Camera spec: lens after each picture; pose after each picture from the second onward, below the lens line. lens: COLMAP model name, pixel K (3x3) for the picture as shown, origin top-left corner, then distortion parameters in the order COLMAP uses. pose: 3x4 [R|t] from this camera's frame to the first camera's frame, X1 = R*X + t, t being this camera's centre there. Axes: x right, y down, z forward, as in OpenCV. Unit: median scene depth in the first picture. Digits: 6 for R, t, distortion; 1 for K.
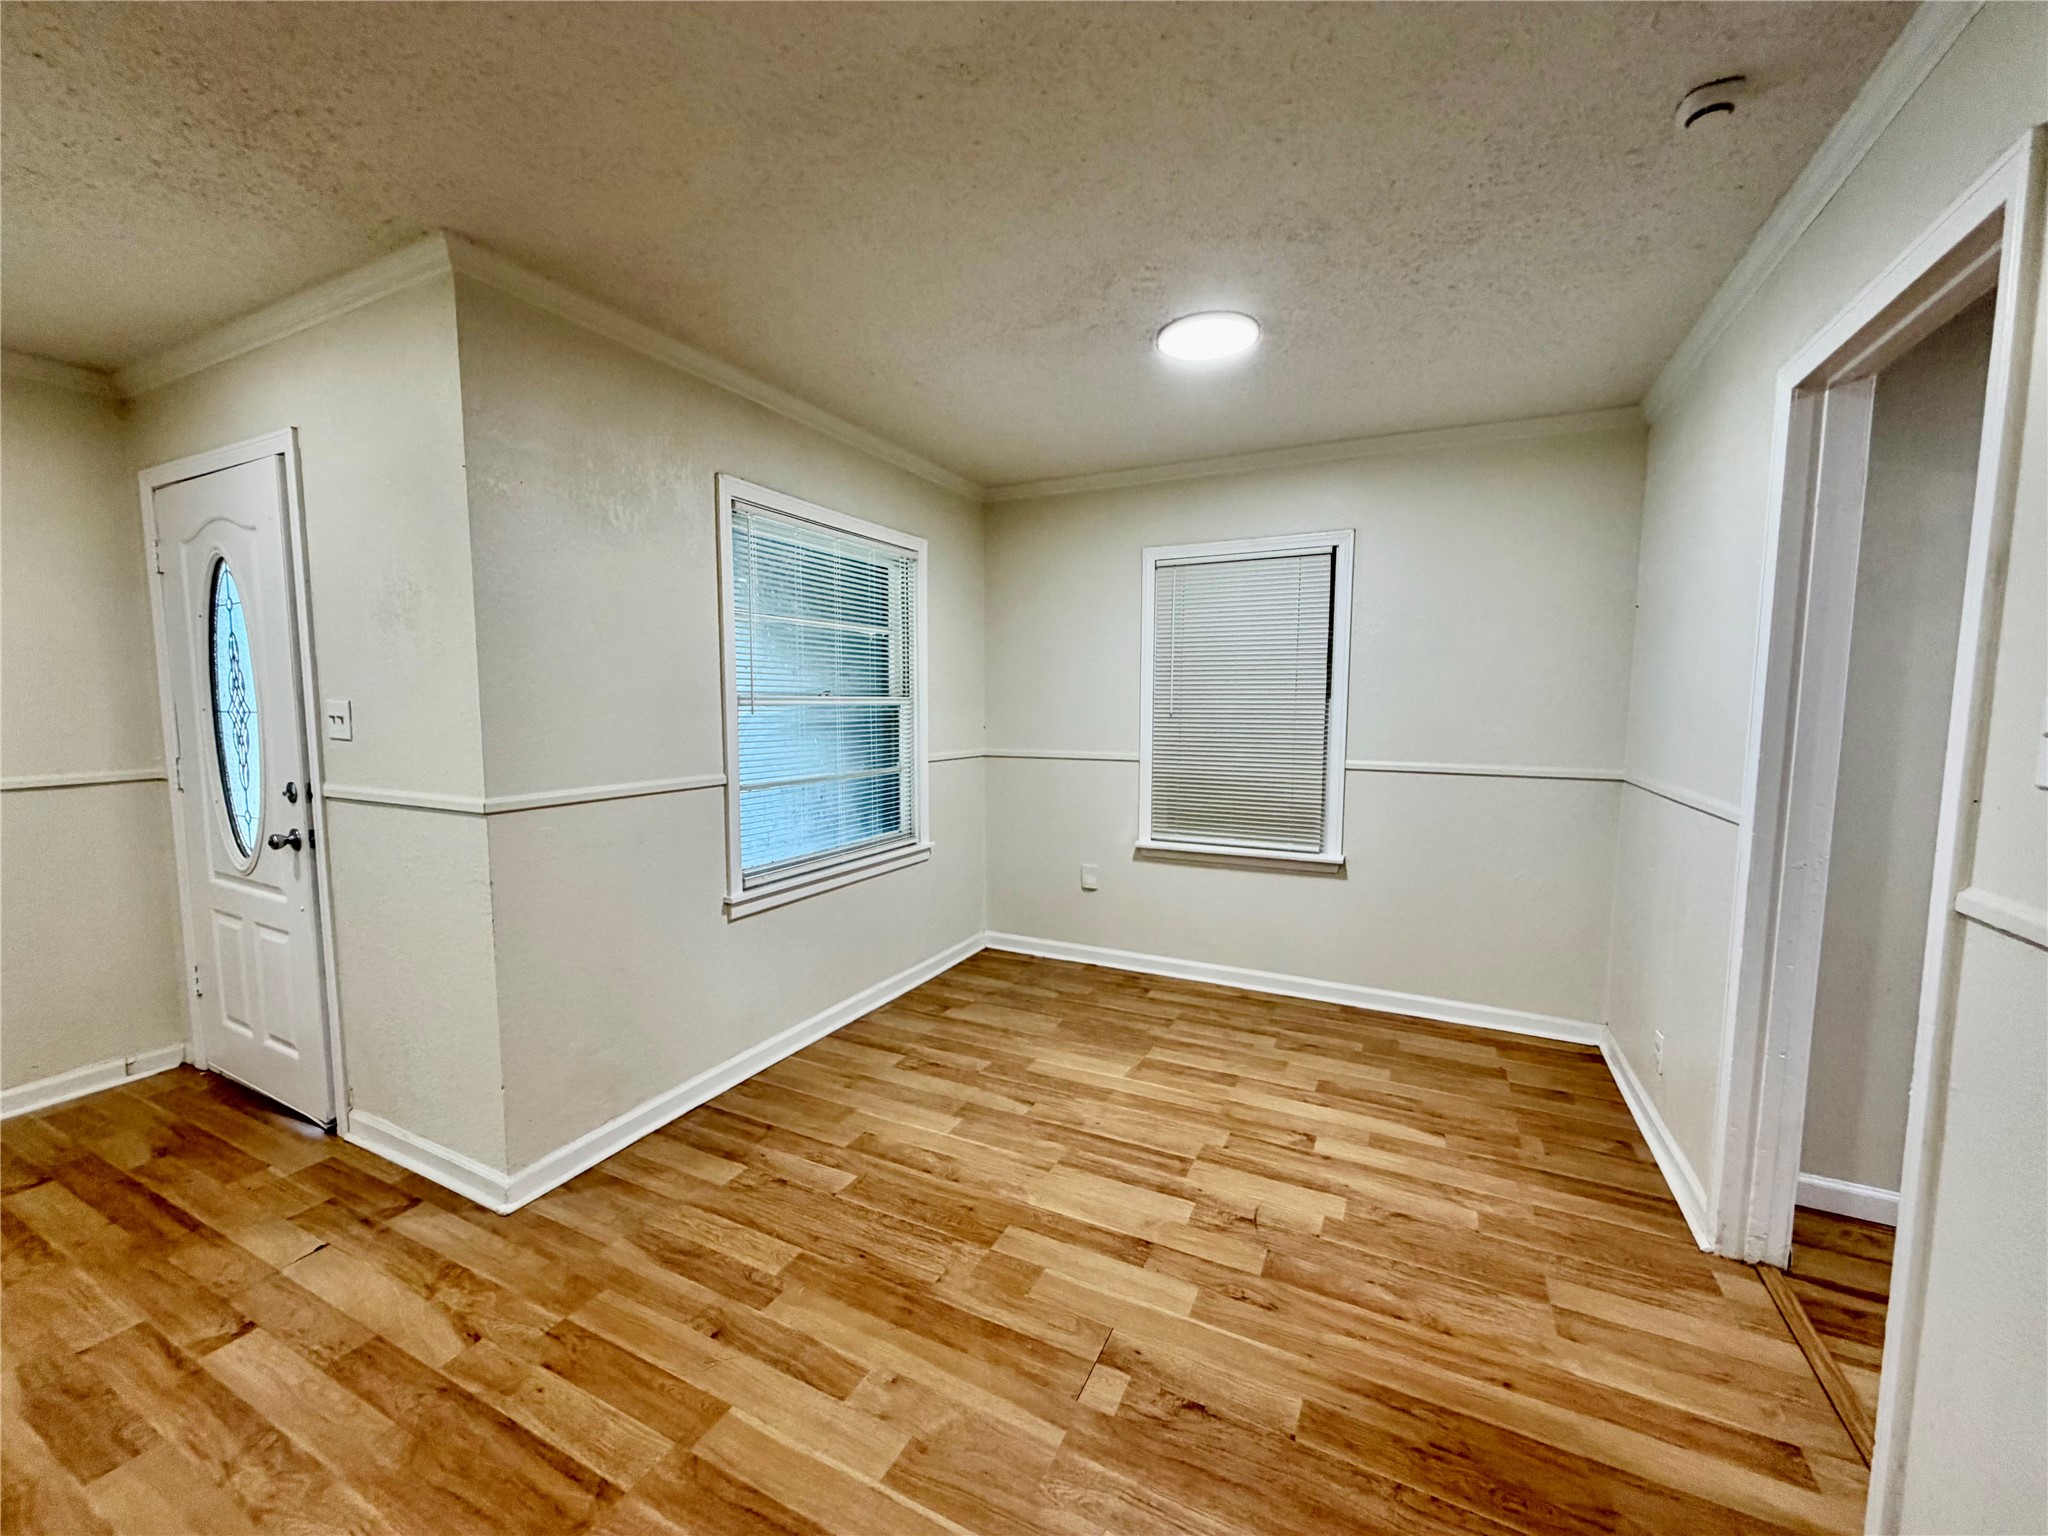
lens RADIAL K [[818.9, 0, 1019.4], [0, 818.9, 765.6], [0, 0, 1]] dist [0.001402, 0.000400]
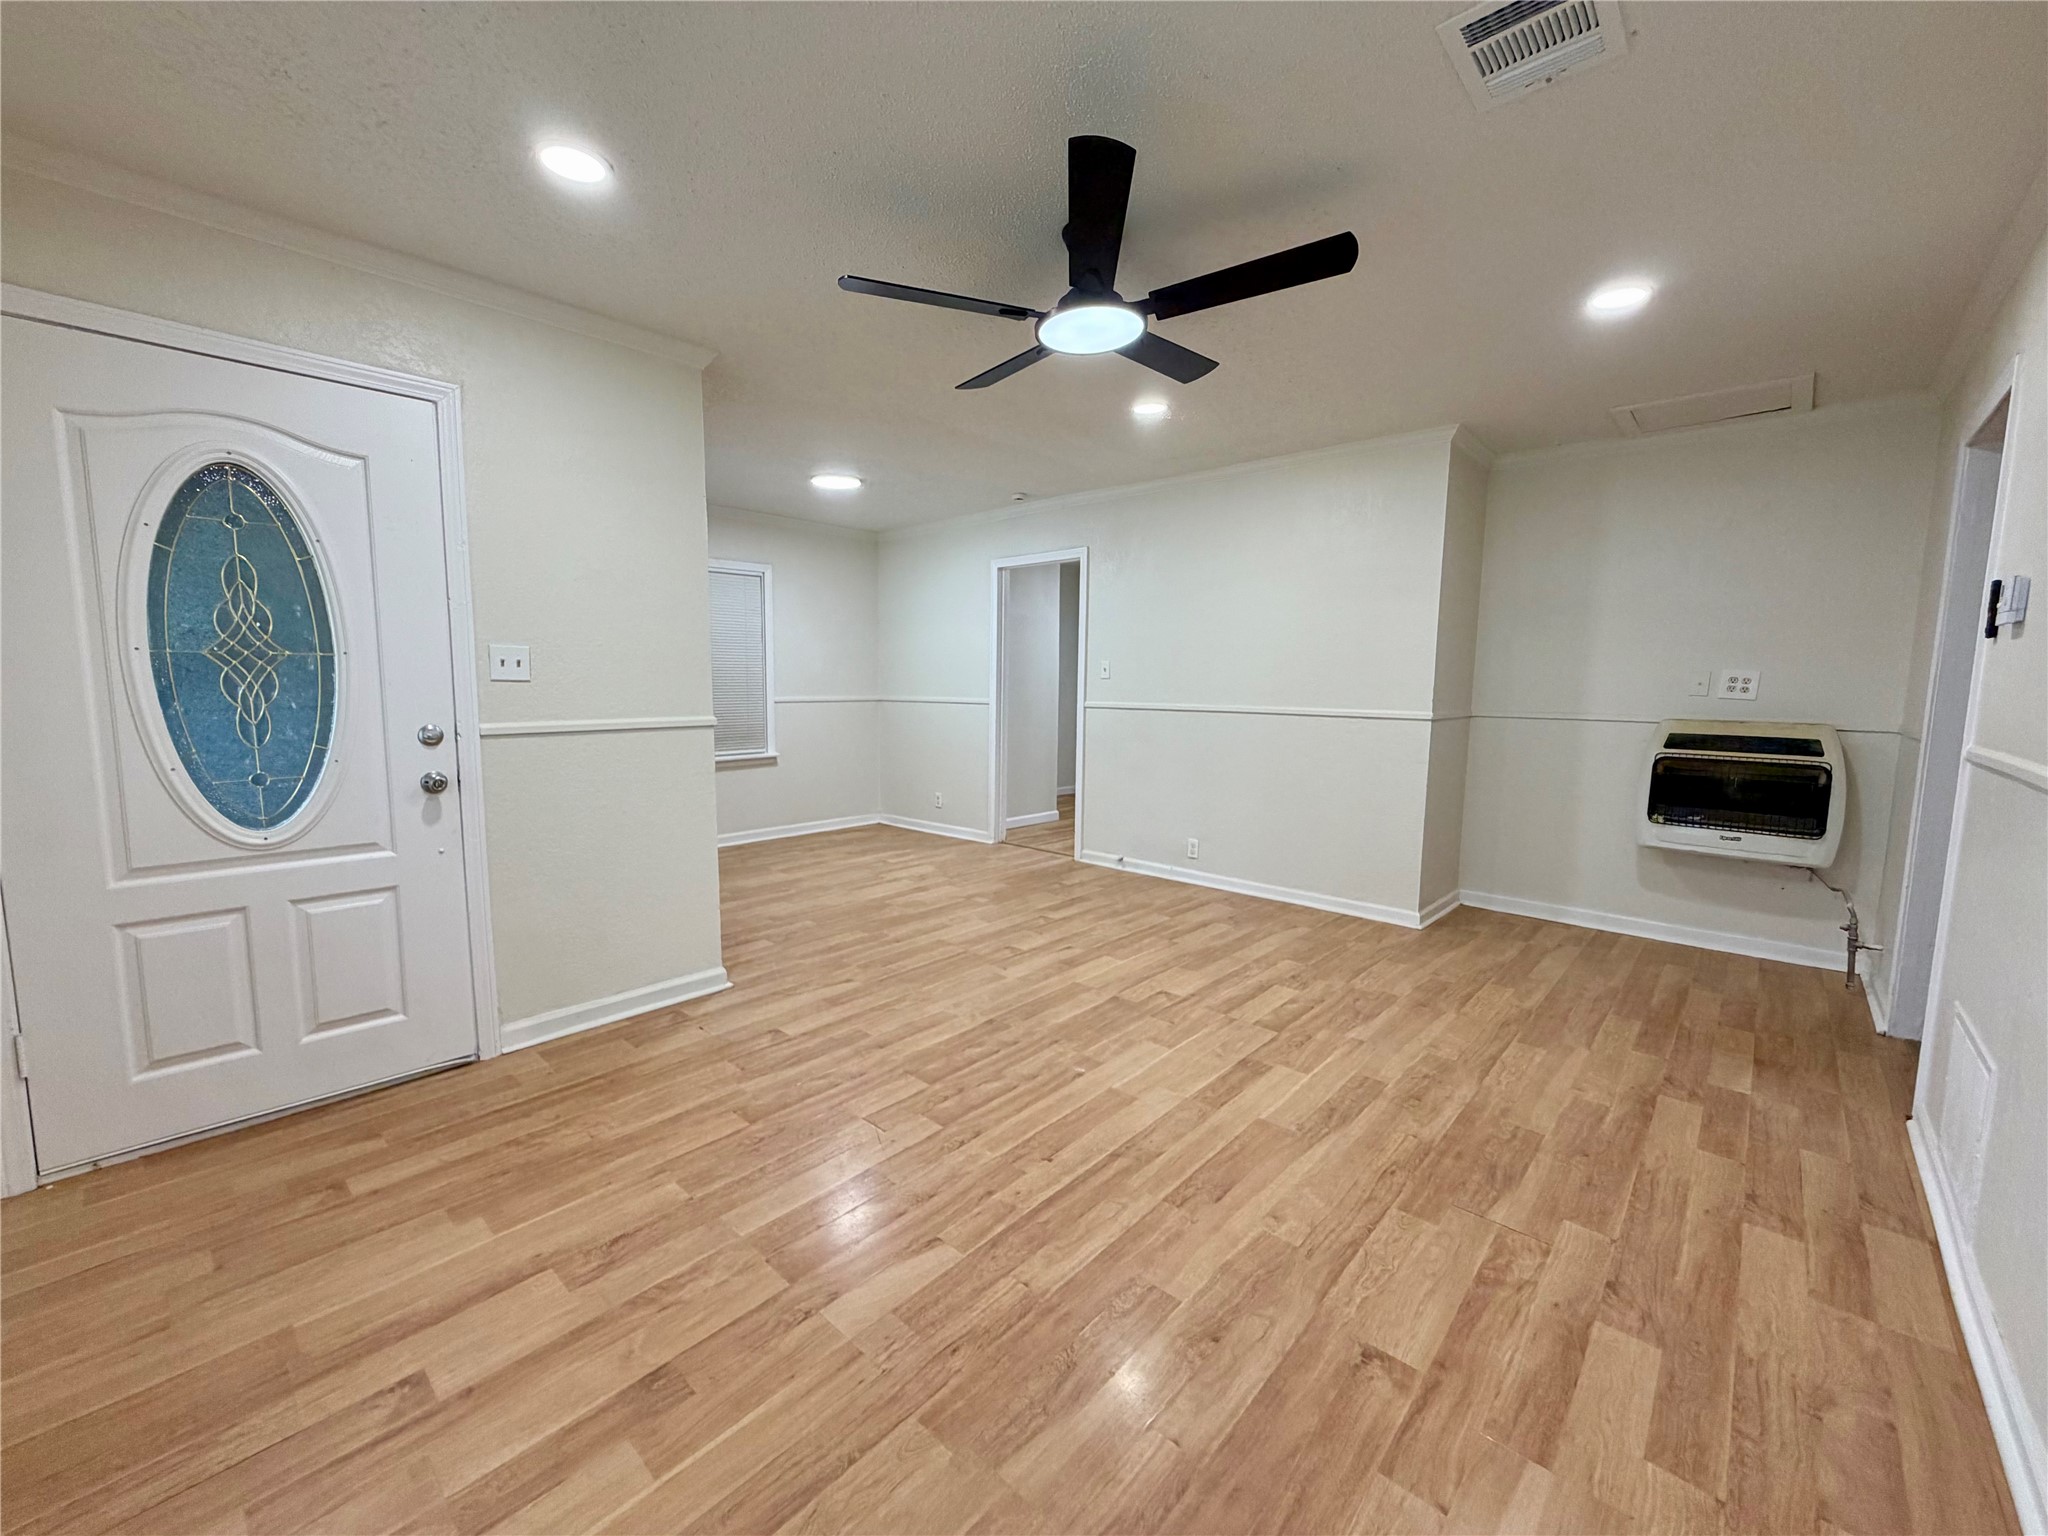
lens RADIAL K [[818.9, 0, 1019.4], [0, 818.9, 765.6], [0, 0, 1]] dist [0.001402, 0.000400]
pose [[0.276817, -0.109105, 0.954709, -2.027687], [0.086896, 0.992305, 0.088206, 0.057509], [-0.956986, 0.058543, 0.284168, 0.039423]]
